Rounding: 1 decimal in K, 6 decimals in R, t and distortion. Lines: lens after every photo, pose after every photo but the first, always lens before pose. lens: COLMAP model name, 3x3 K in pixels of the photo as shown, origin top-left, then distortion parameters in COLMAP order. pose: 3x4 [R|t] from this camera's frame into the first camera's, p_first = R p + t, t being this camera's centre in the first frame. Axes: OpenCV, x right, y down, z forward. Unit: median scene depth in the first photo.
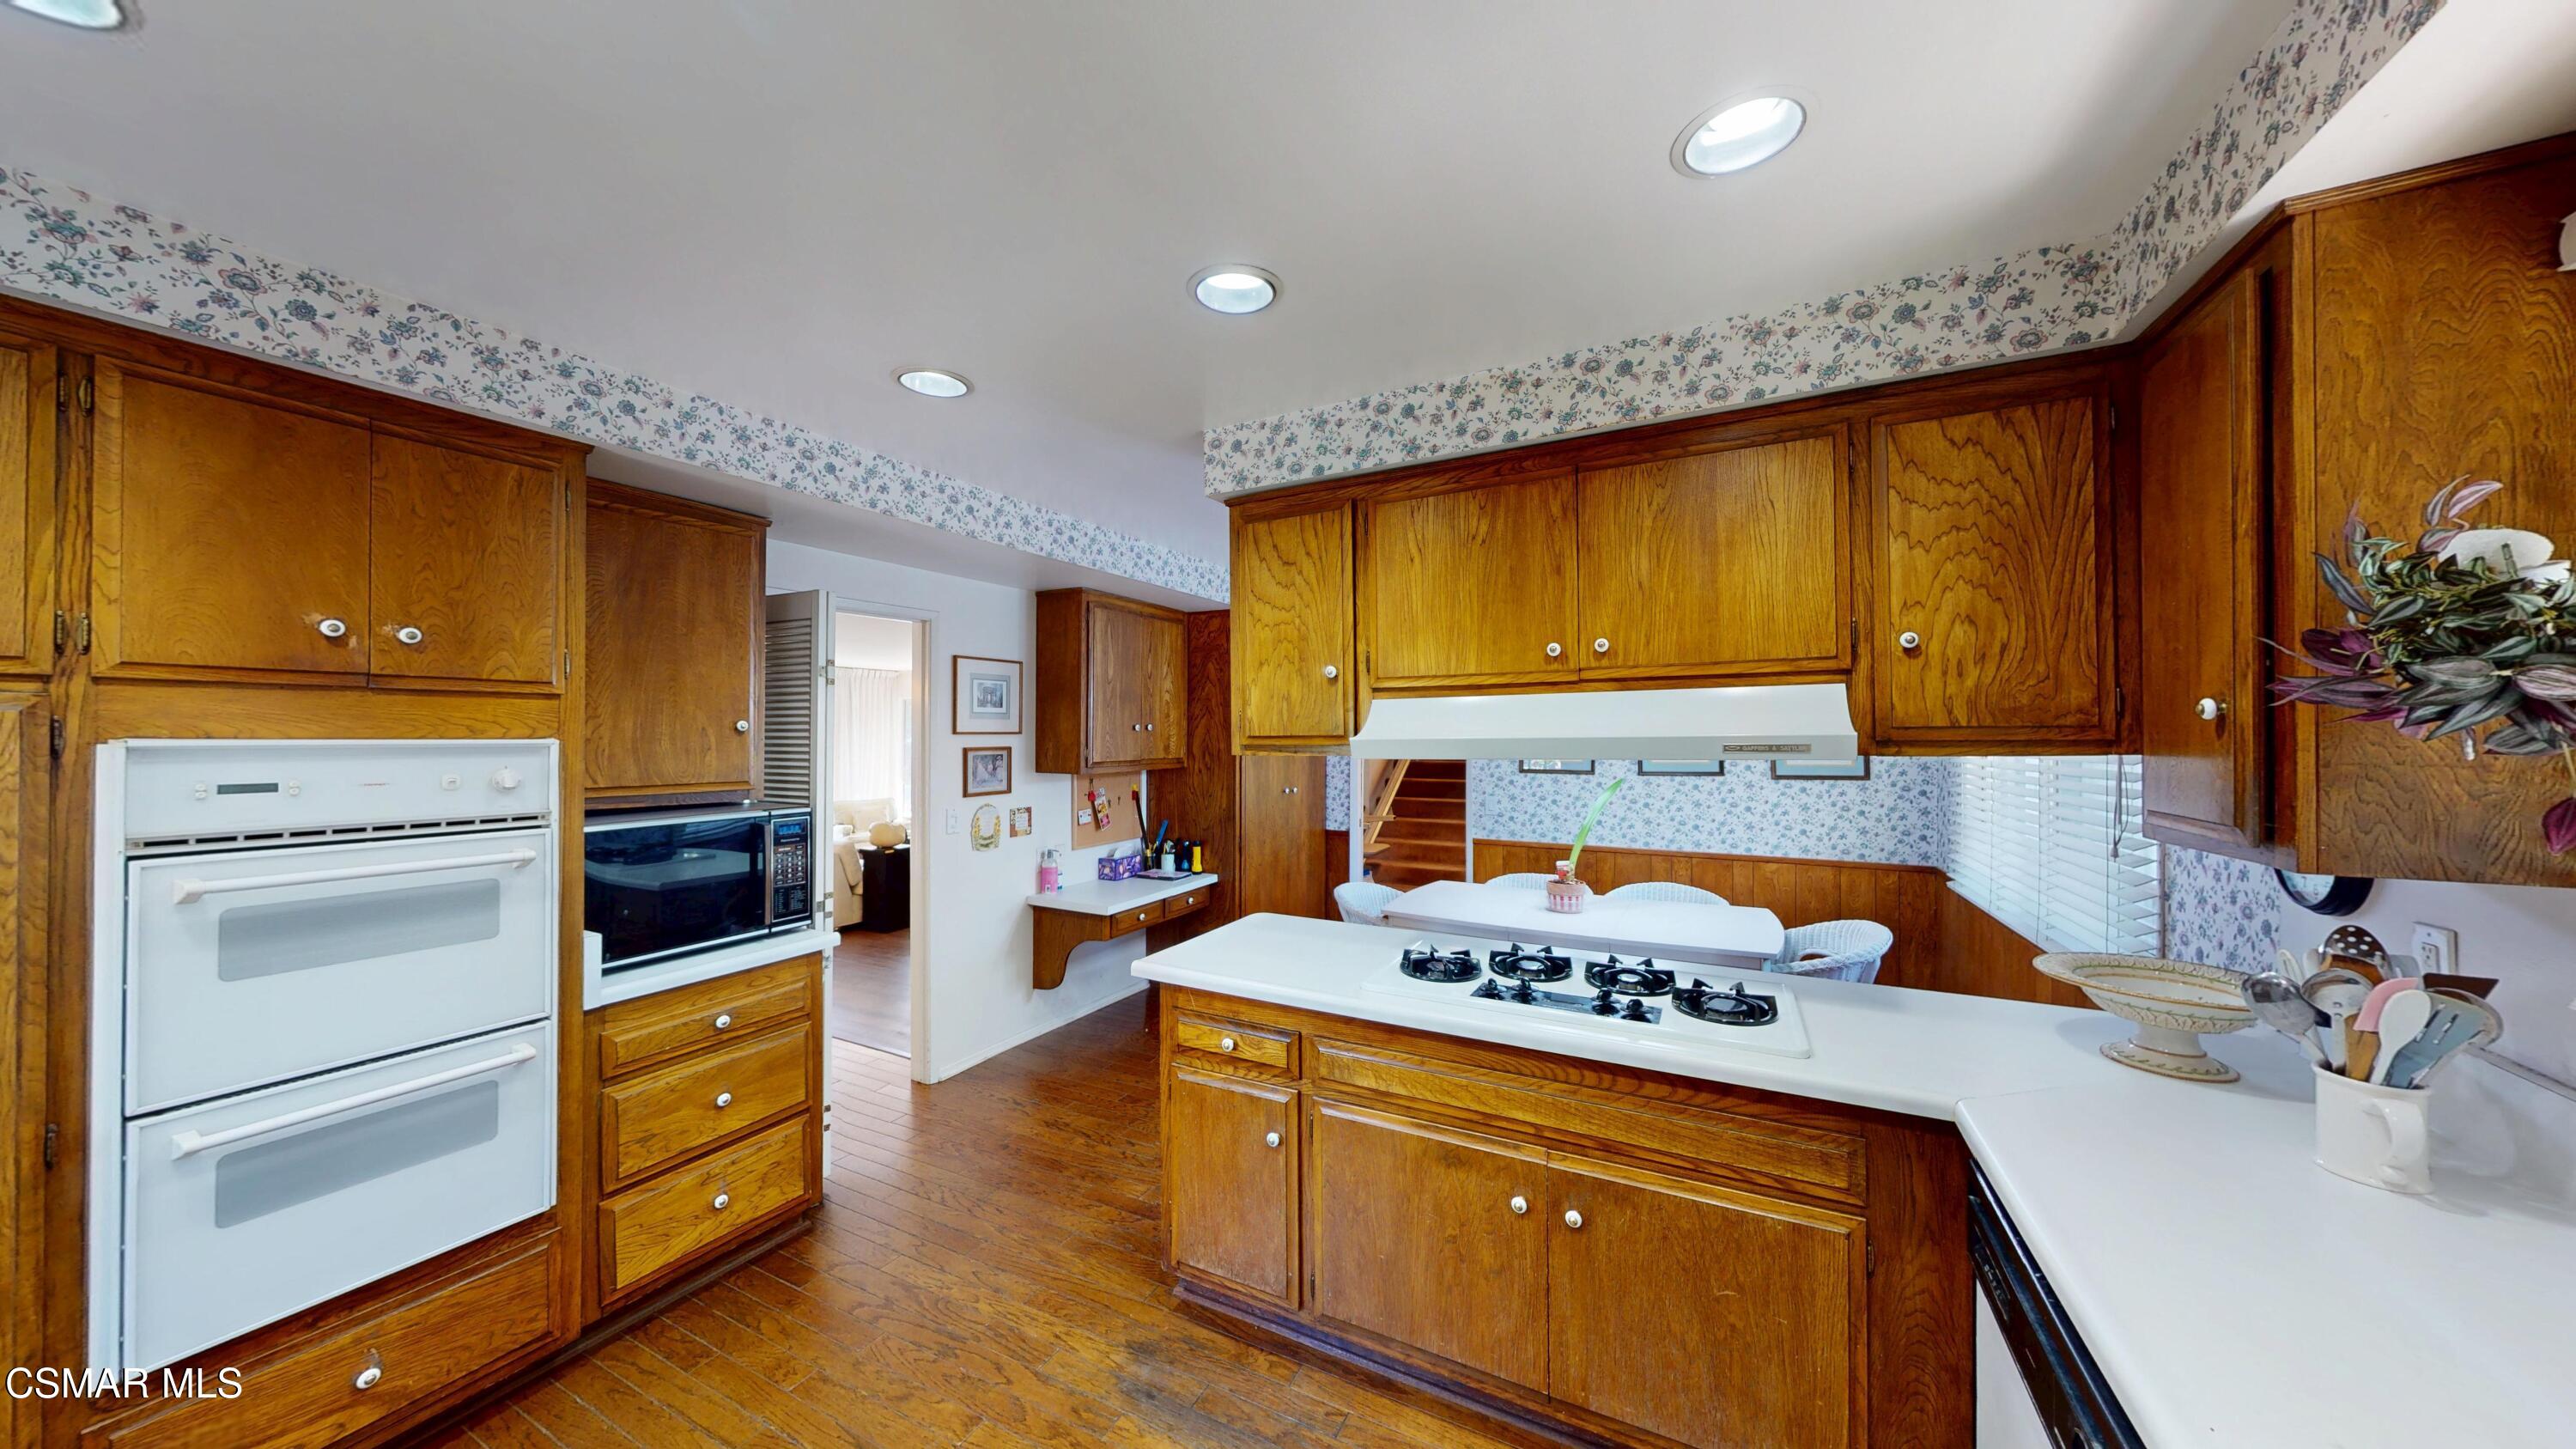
lens RADIAL K [[813.5, 0, 1287.2], [0, 813.5, 726.8], [0, 0, 1]] dist [0.000606, 0.000203]
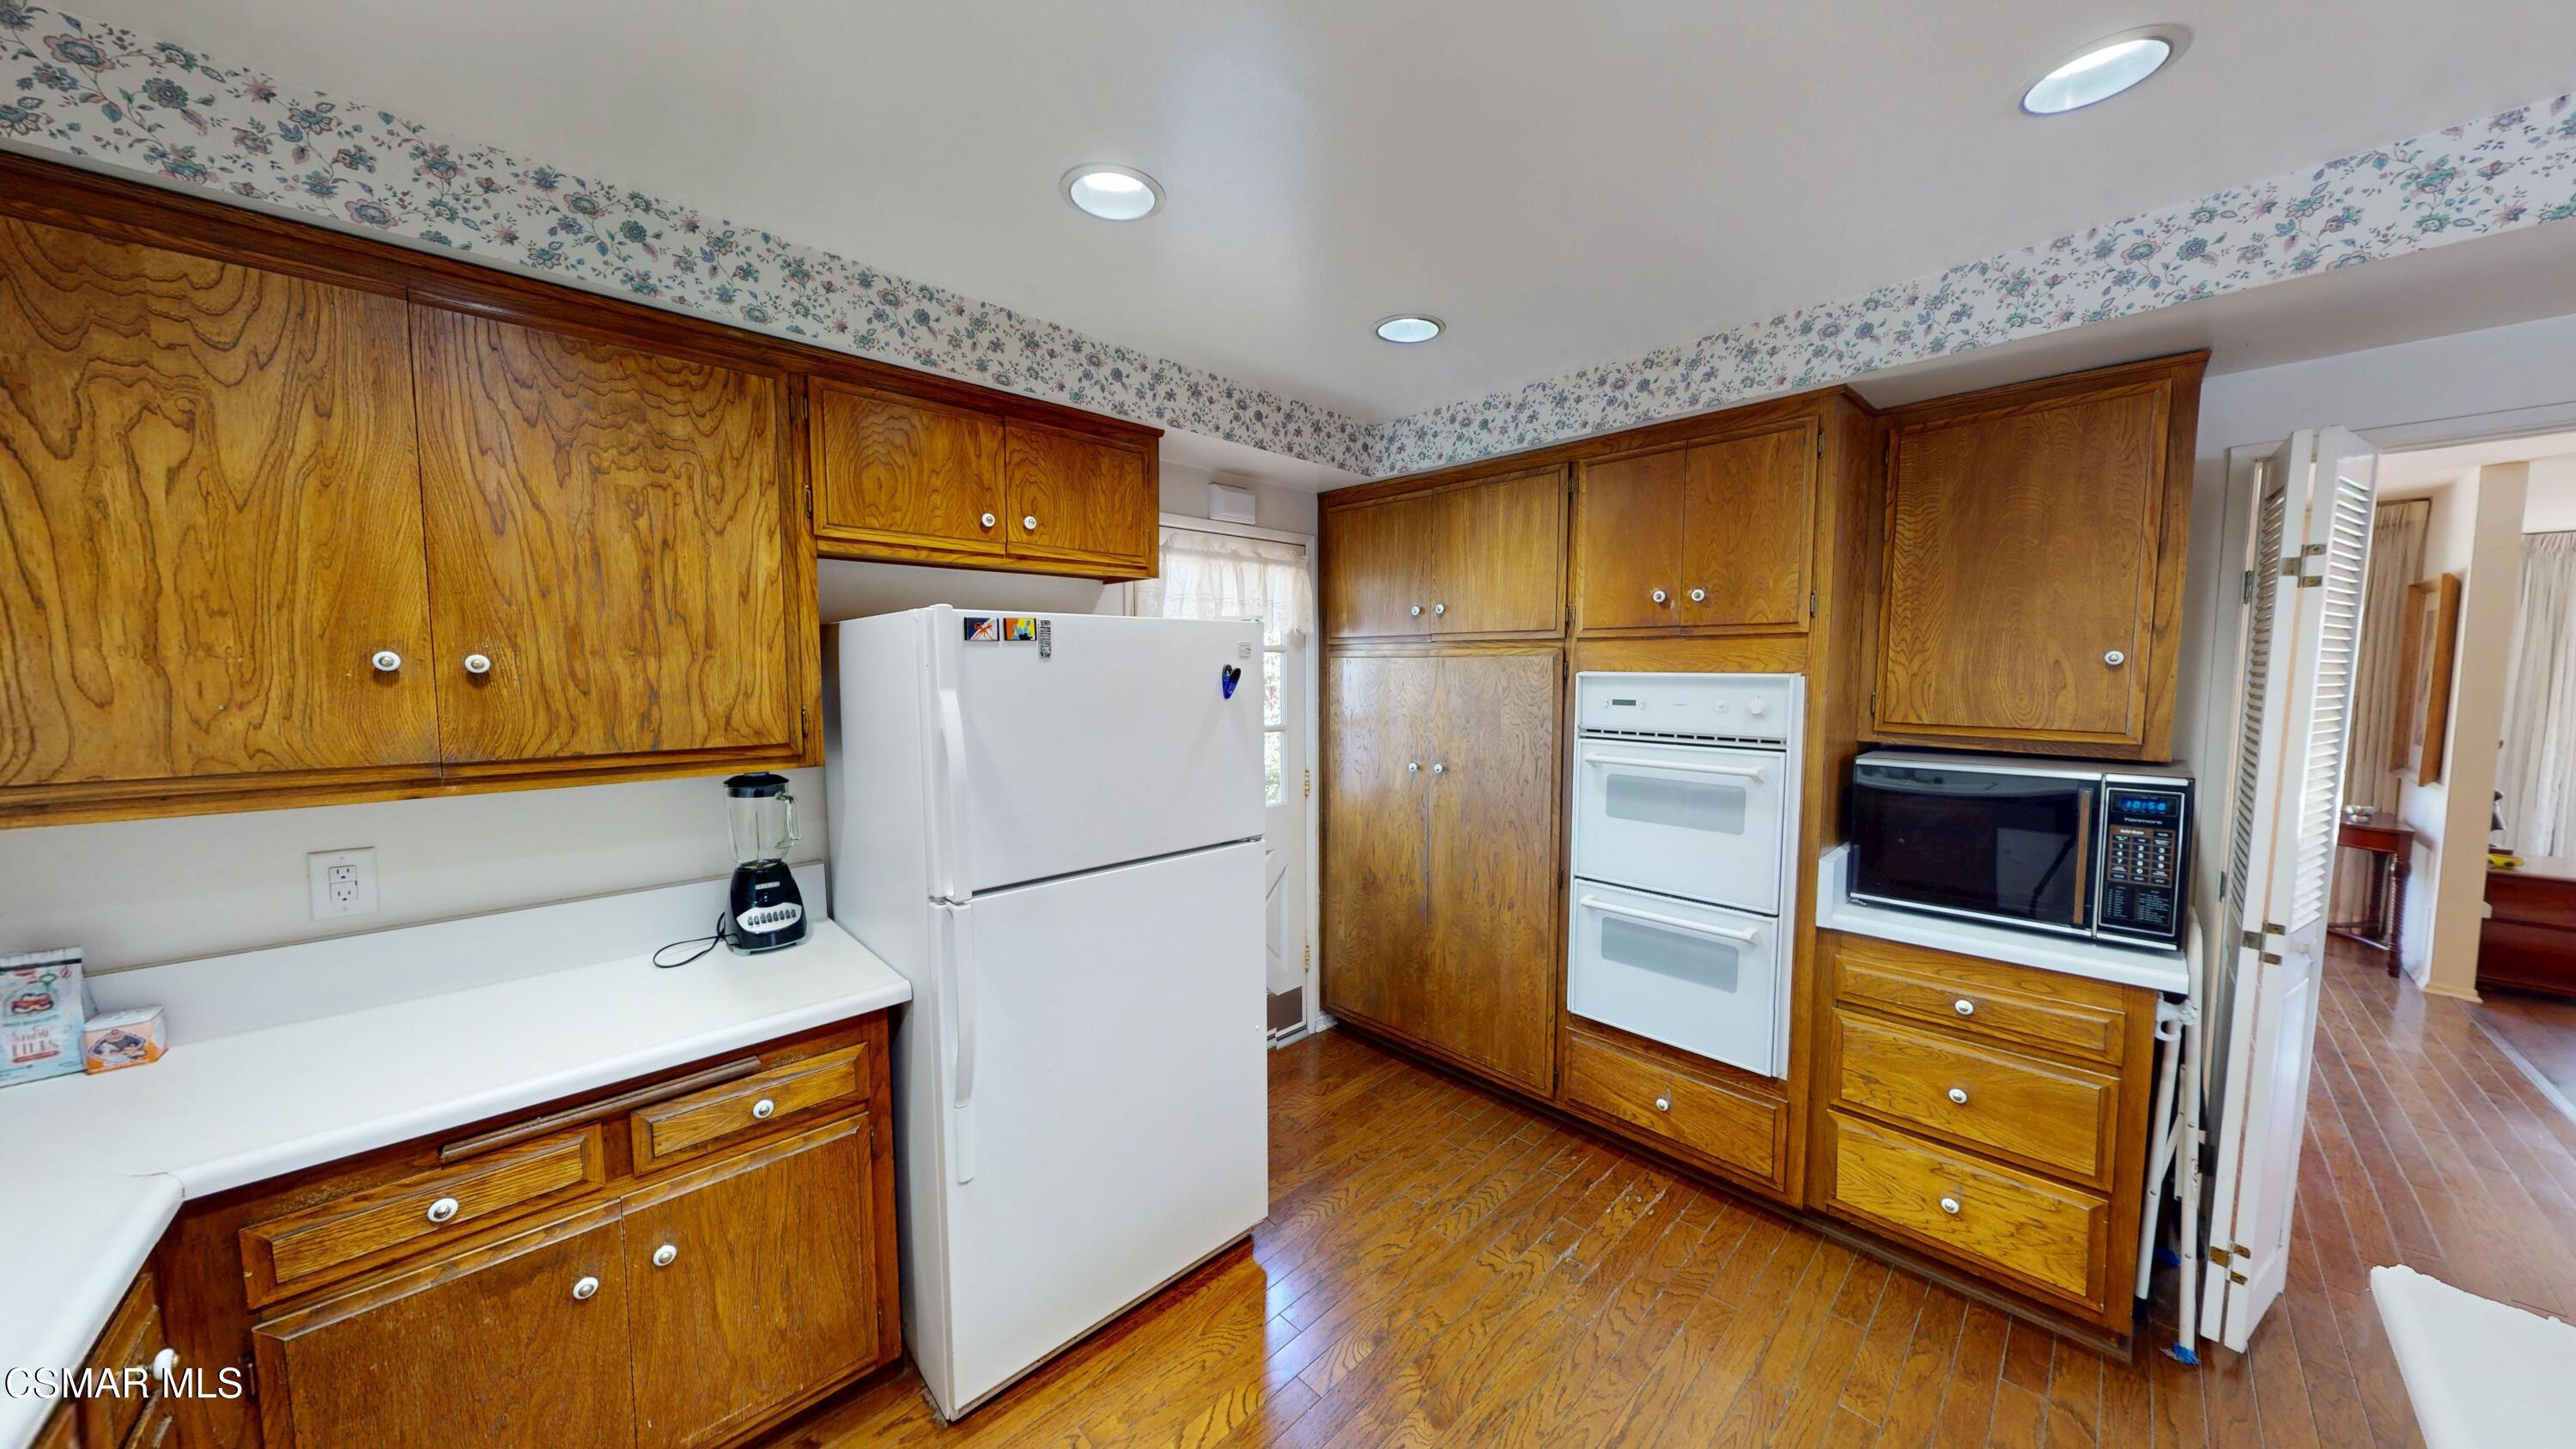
lens RADIAL K [[813.5, 0, 1287.2], [0, 813.5, 726.8], [0, 0, 1]] dist [0.000606, 0.000203]
pose [[-0.318476, 0.075412, -0.944927, 0.353784], [0.011649, 0.997067, 0.075647, -0.004541], [0.947859, 0.013085, -0.318420, 0.661763]]
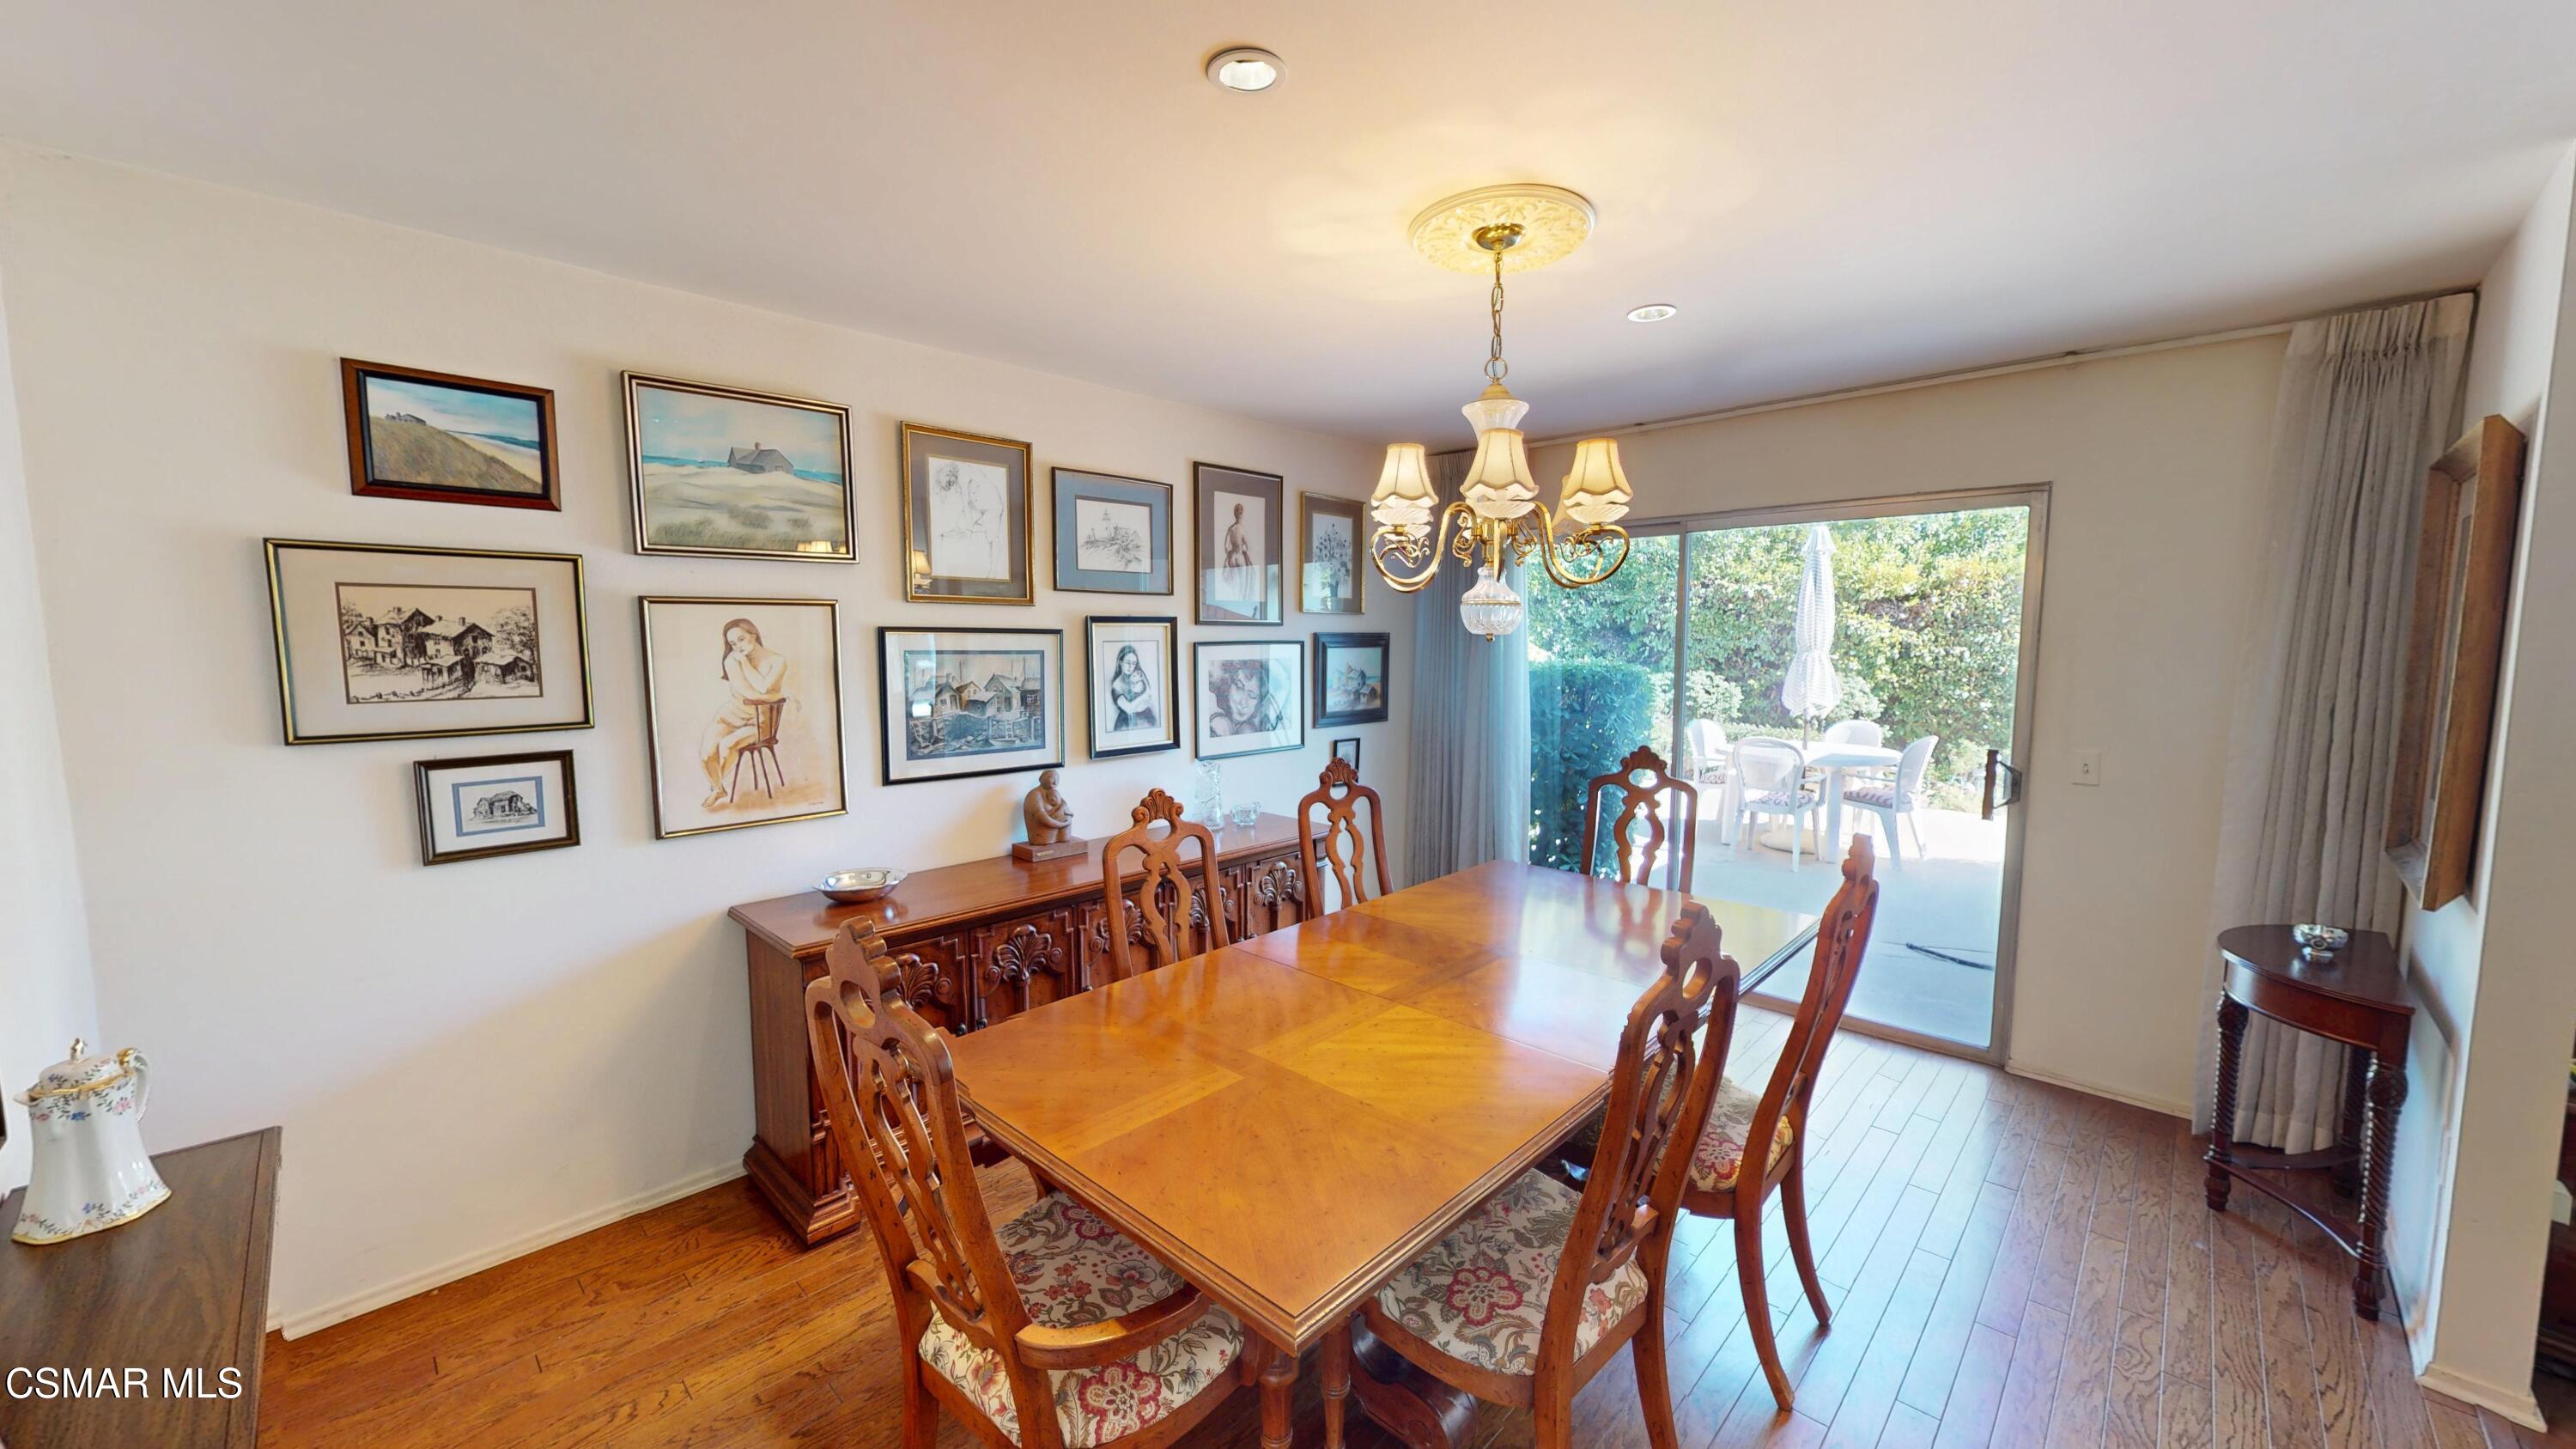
lens RADIAL K [[947.1, 0, 1287.1], [0, 947.1, 728.7], [0, 0, 1]] dist [0.000864, 0.000065]
pose [[-0.284830, 0.100019, -0.953346, -1.054921], [0.011980, 0.994835, 0.100792, 0.010840], [0.958503, 0.017288, -0.284557, 1.732840]]
